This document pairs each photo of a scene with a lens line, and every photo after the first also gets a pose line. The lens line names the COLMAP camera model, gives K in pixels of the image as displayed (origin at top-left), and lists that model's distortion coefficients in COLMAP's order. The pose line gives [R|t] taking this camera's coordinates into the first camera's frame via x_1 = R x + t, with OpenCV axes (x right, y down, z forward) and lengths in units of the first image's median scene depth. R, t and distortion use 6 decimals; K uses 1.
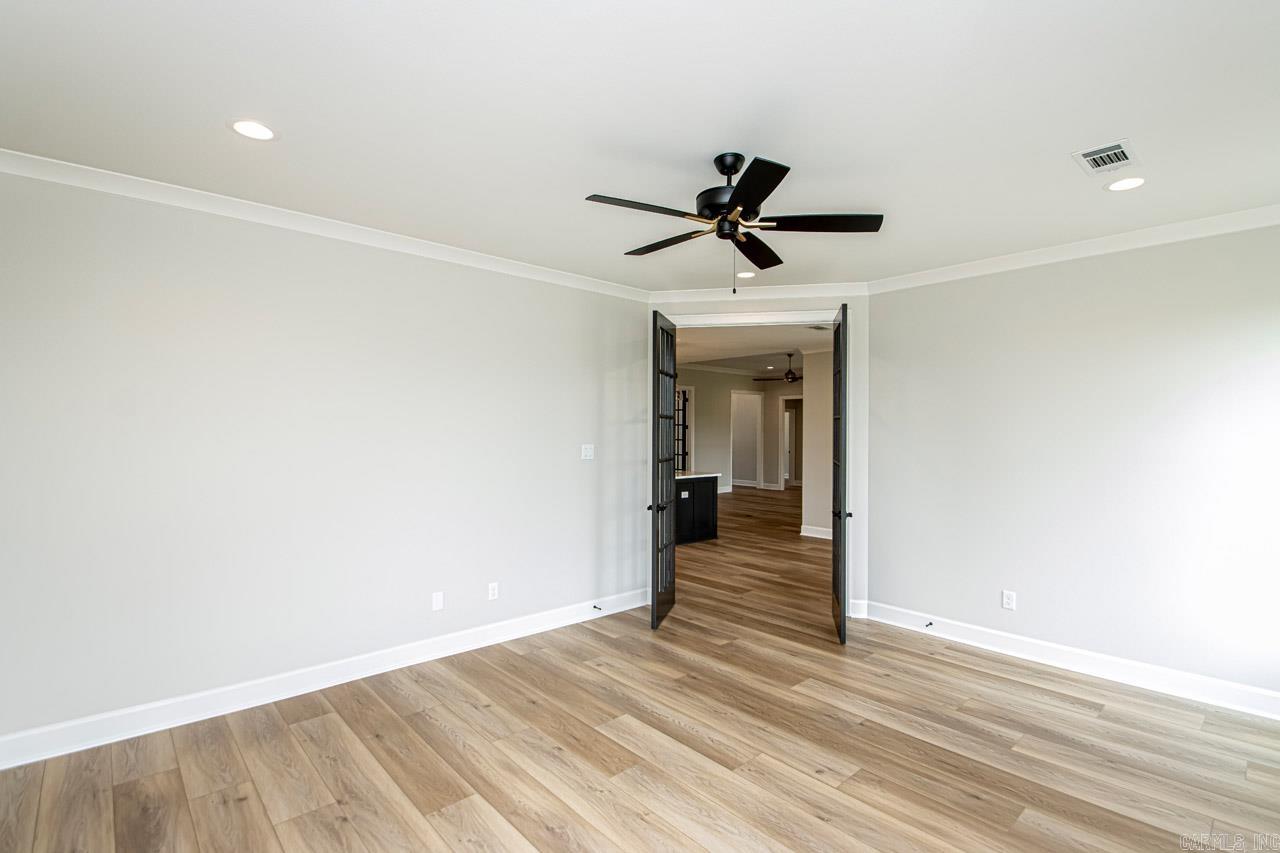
lens RADIAL K [[580.9, 0, 640.1], [0, 580.9, 428.0], [0, 0, 1]] dist [0.002808, -0.002833]
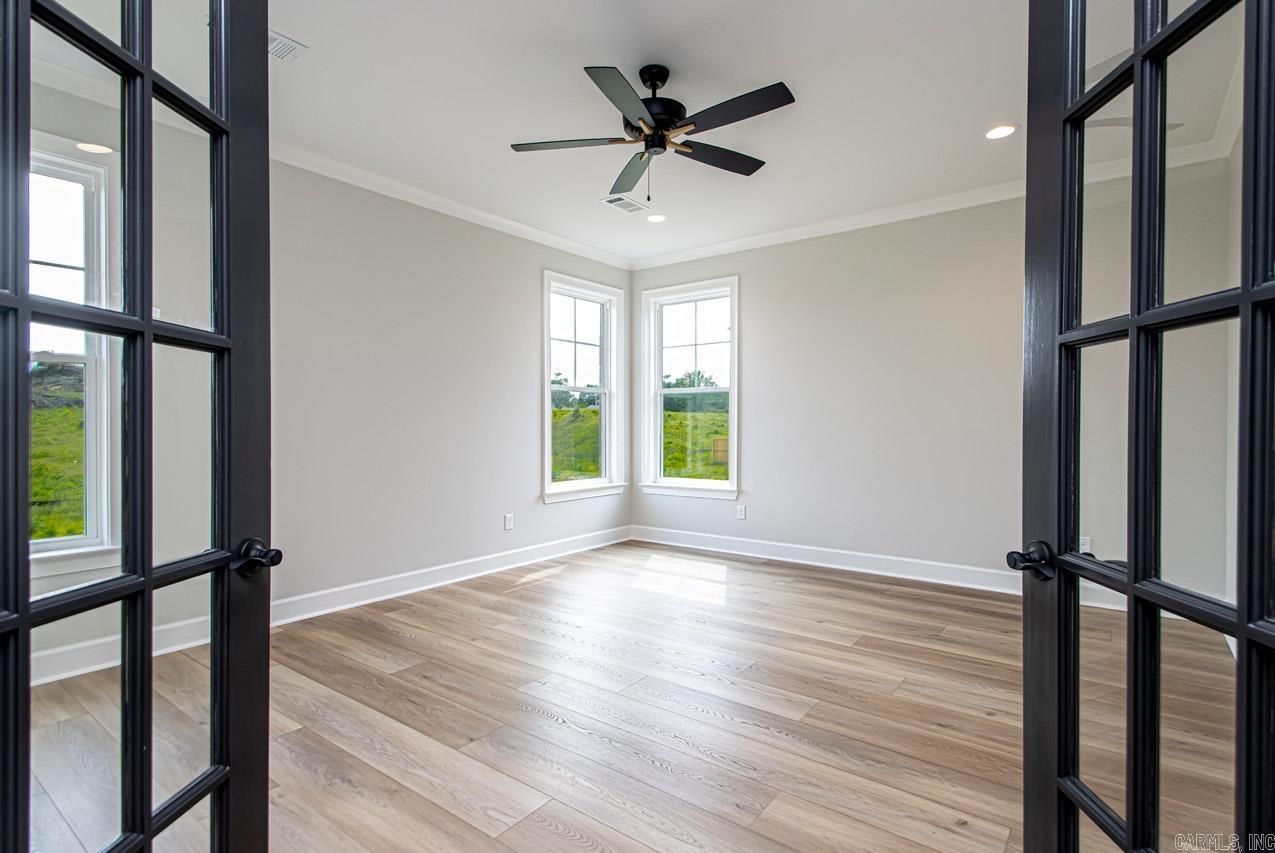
lens RADIAL K [[578.6, 0, 643.6], [0, 578.6, 425.3], [0, 0, 1]] dist [0.002808, -0.002833]
pose [[-0.981222, -0.008547, -0.192695, 0.340269], [-0.008584, 0.999963, -0.000640, 0.143365], [0.192693, 0.001026, -0.981259, 1.845962]]
